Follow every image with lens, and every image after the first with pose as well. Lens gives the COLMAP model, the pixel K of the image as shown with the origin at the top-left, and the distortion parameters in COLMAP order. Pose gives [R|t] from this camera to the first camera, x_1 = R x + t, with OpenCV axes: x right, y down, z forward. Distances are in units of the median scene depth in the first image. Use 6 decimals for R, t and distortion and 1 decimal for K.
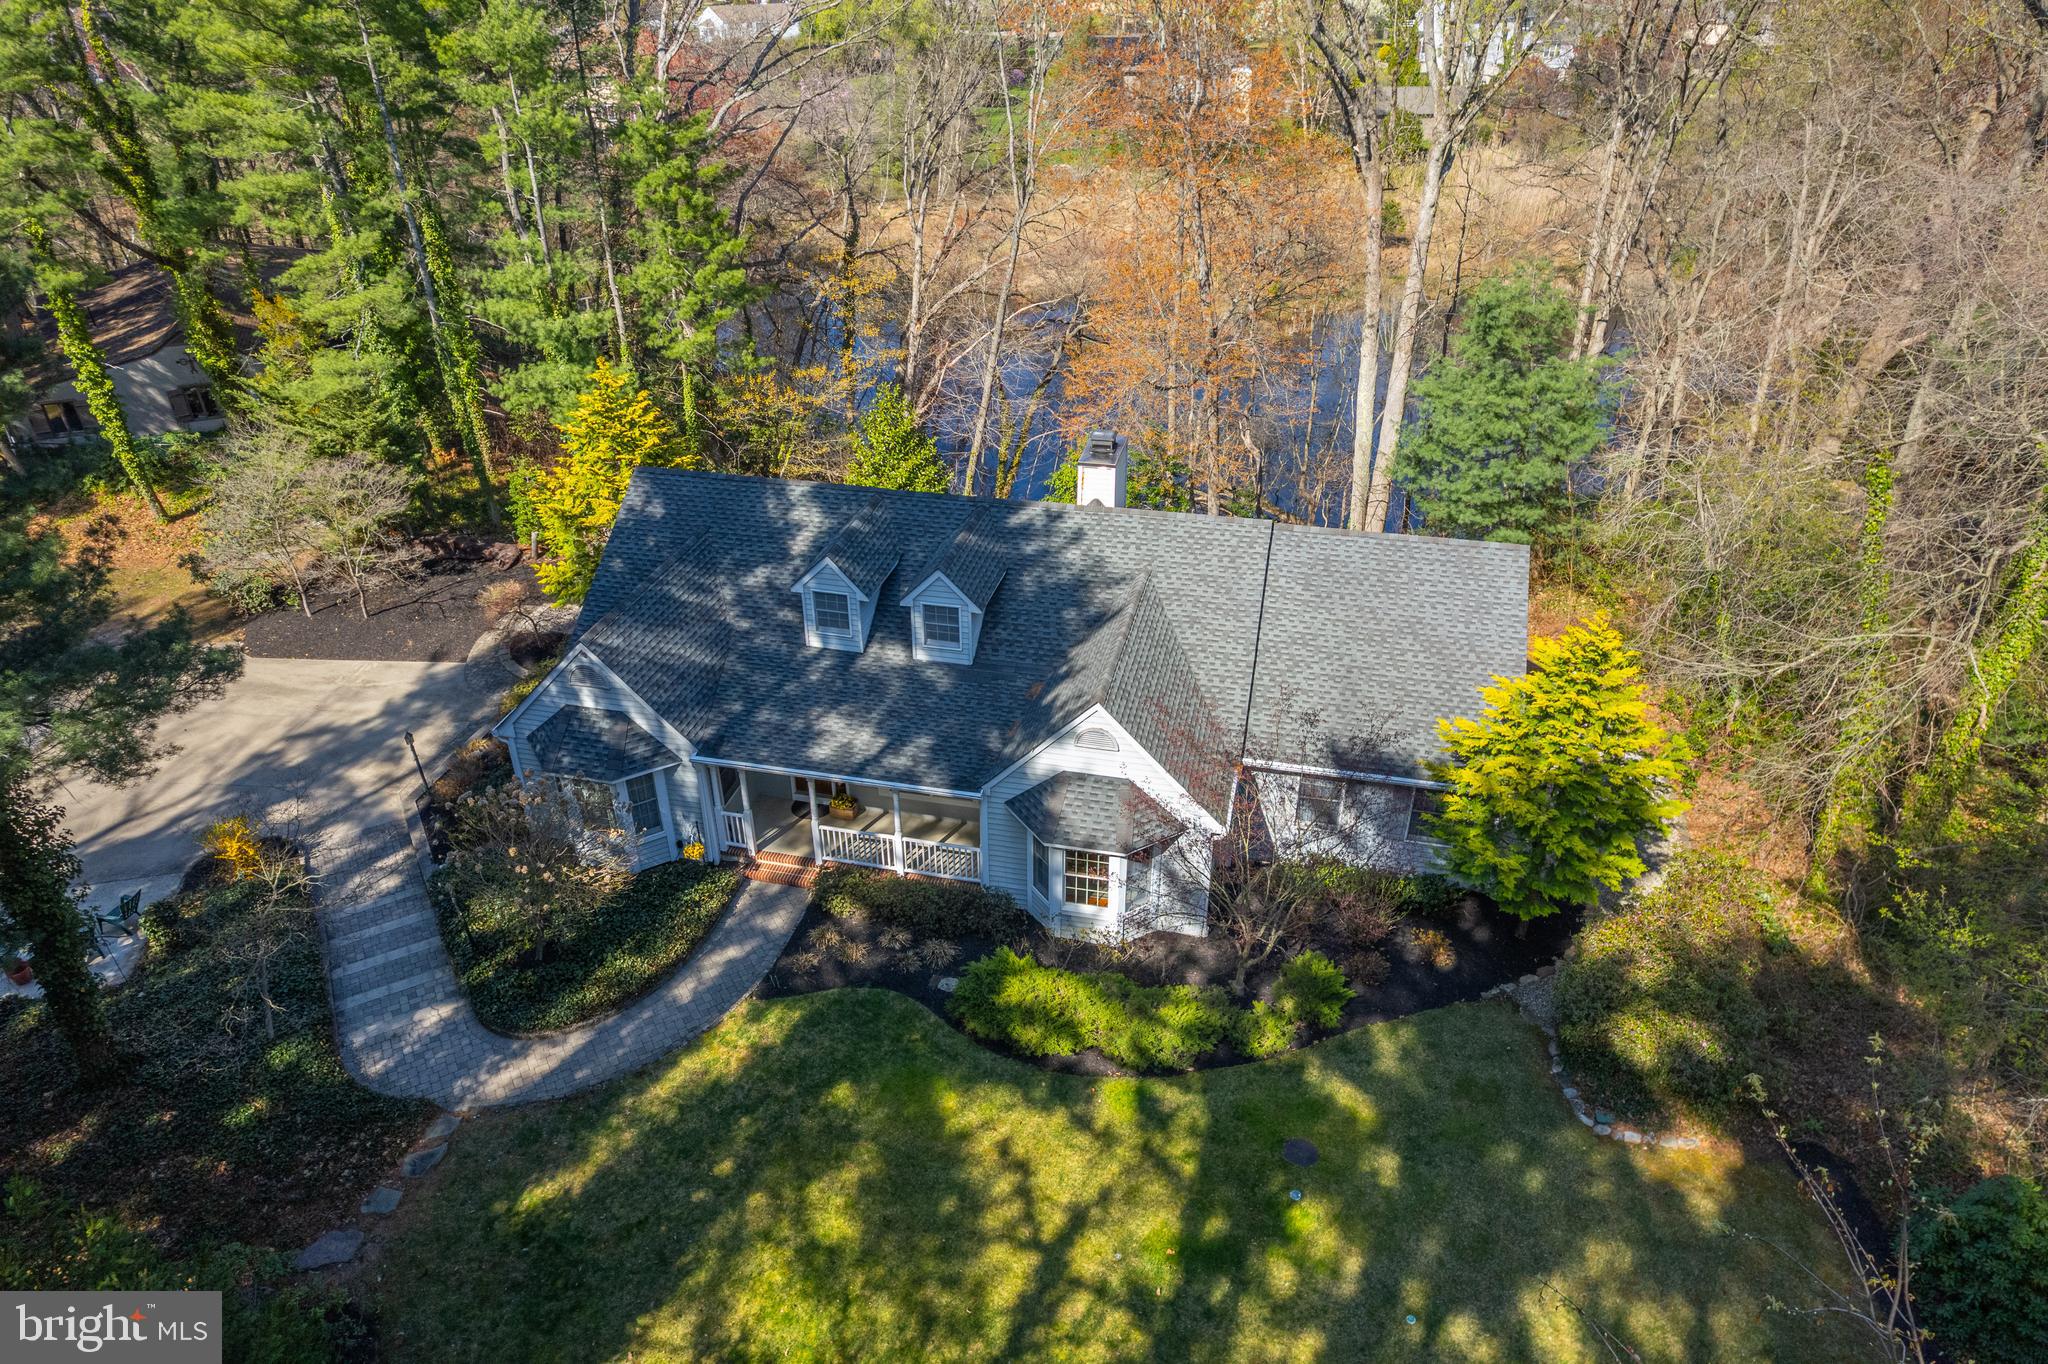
lens RADIAL K [[1319.1, 0, 1019.8], [0, 1319.1, 710.3], [0, 0, 1]] dist [-0.078969, 0.091895]
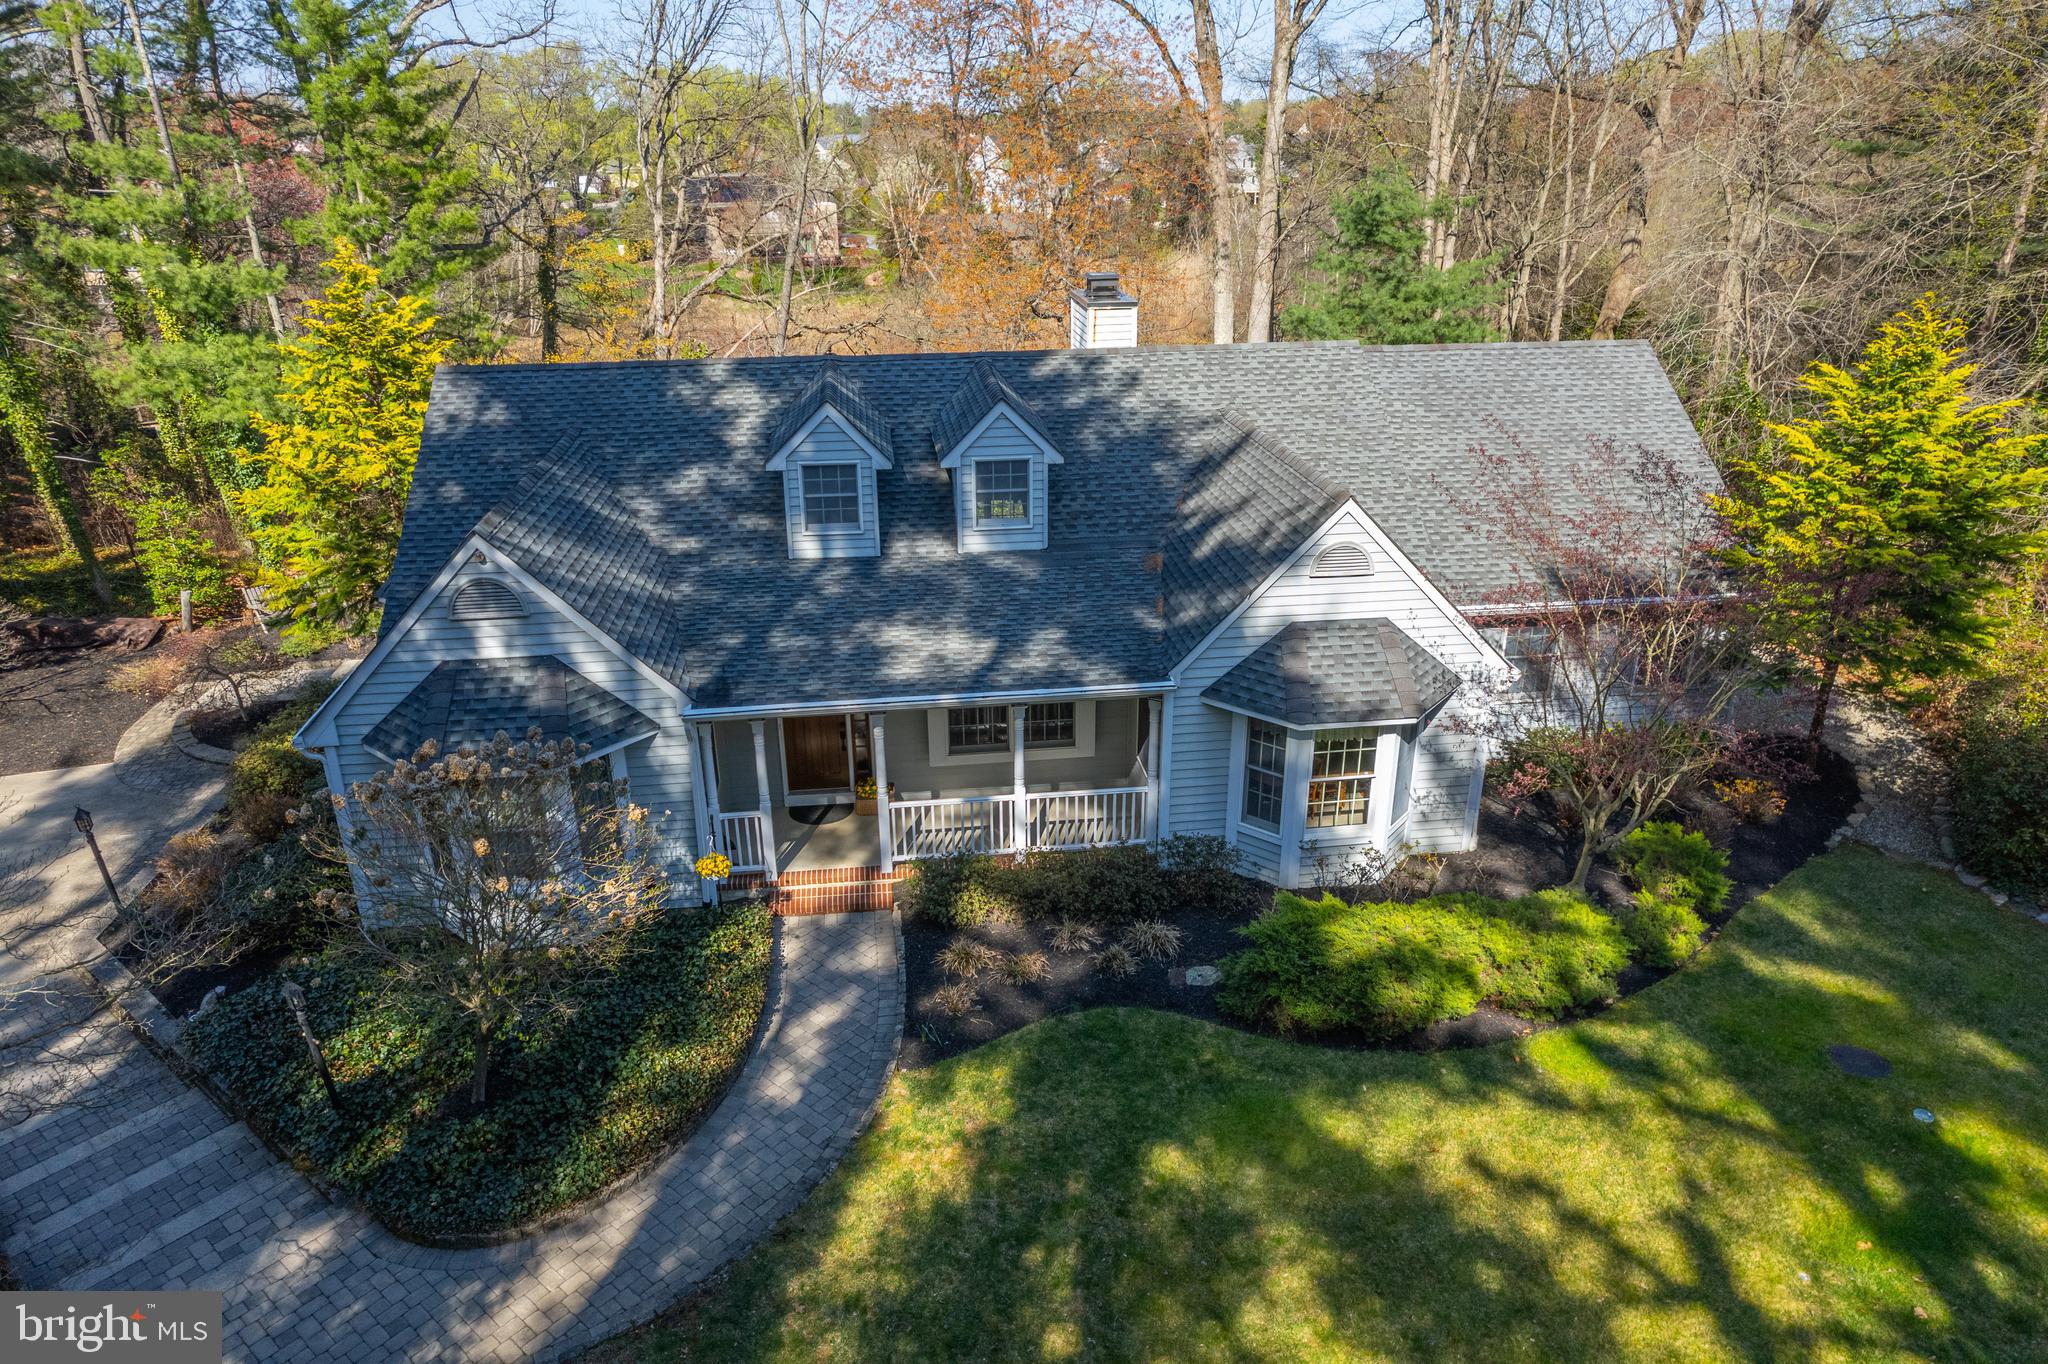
lens RADIAL K [[1305.5, 0, 1027.4], [0, 1305.5, 711.3], [0, 0, 1]] dist [-0.051623, 0.062182]
pose [[0.936414, -0.143384, 0.320266, -0.285135], [0.186113, 0.976696, -0.106897, 0.123055], [-0.297475, 0.159706, 0.941277, 0.374030]]
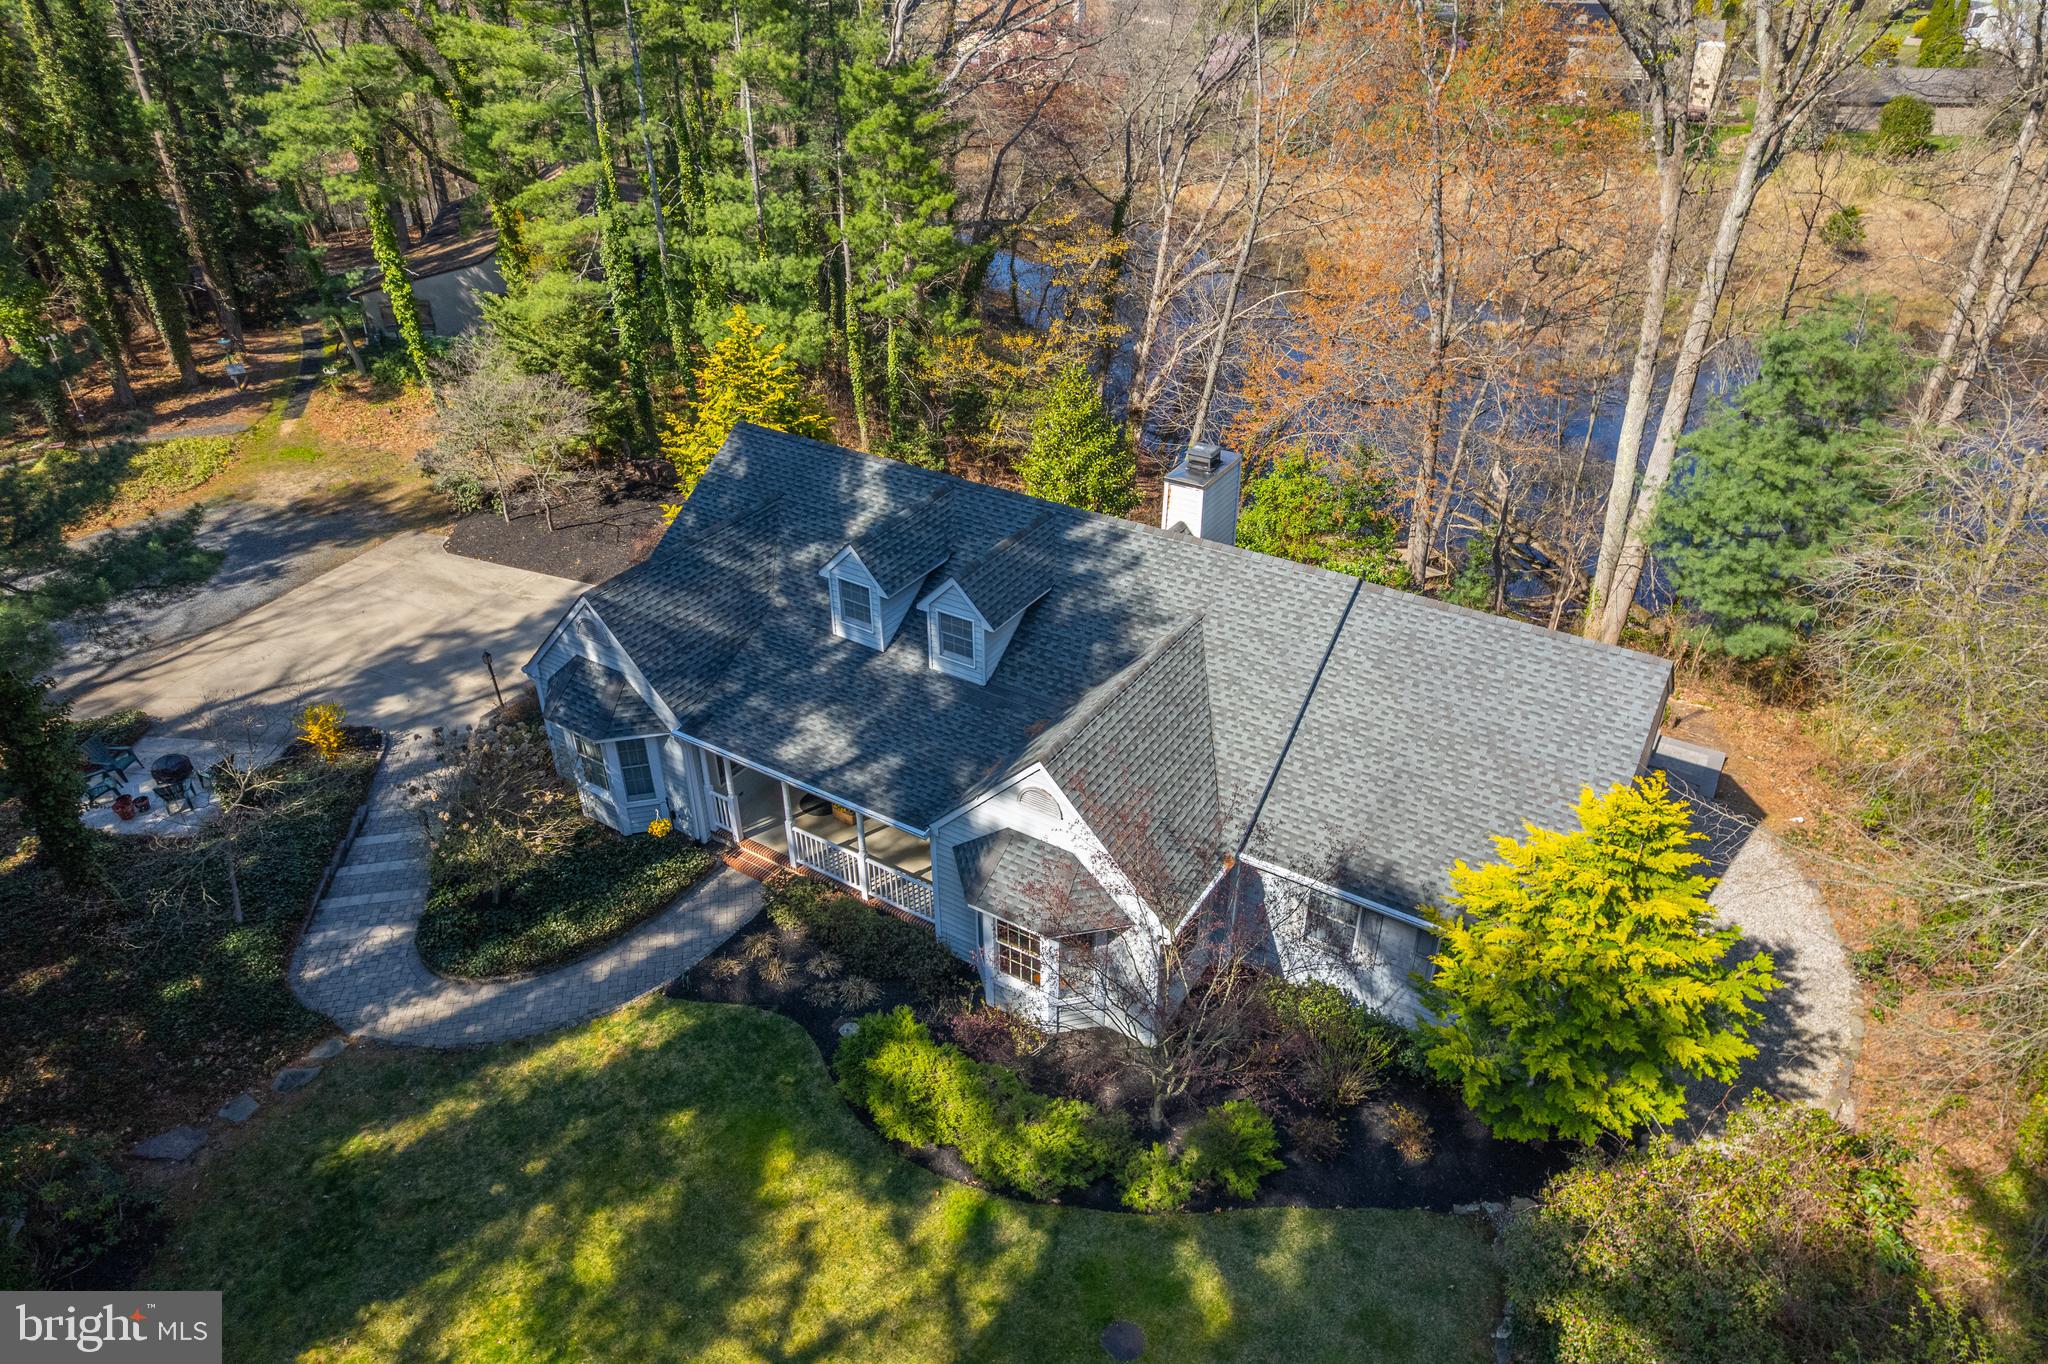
lens RADIAL K [[1319.1, 0, 1019.8], [0, 1319.1, 710.3], [0, 0, 1]] dist [-0.078969, 0.091895]
pose [[0.943036, 0.180886, -0.279221, 0.245499], [-0.173536, 0.983504, 0.051040, -0.069619], [0.283847, 0.000323, 0.958870, 0.144537]]
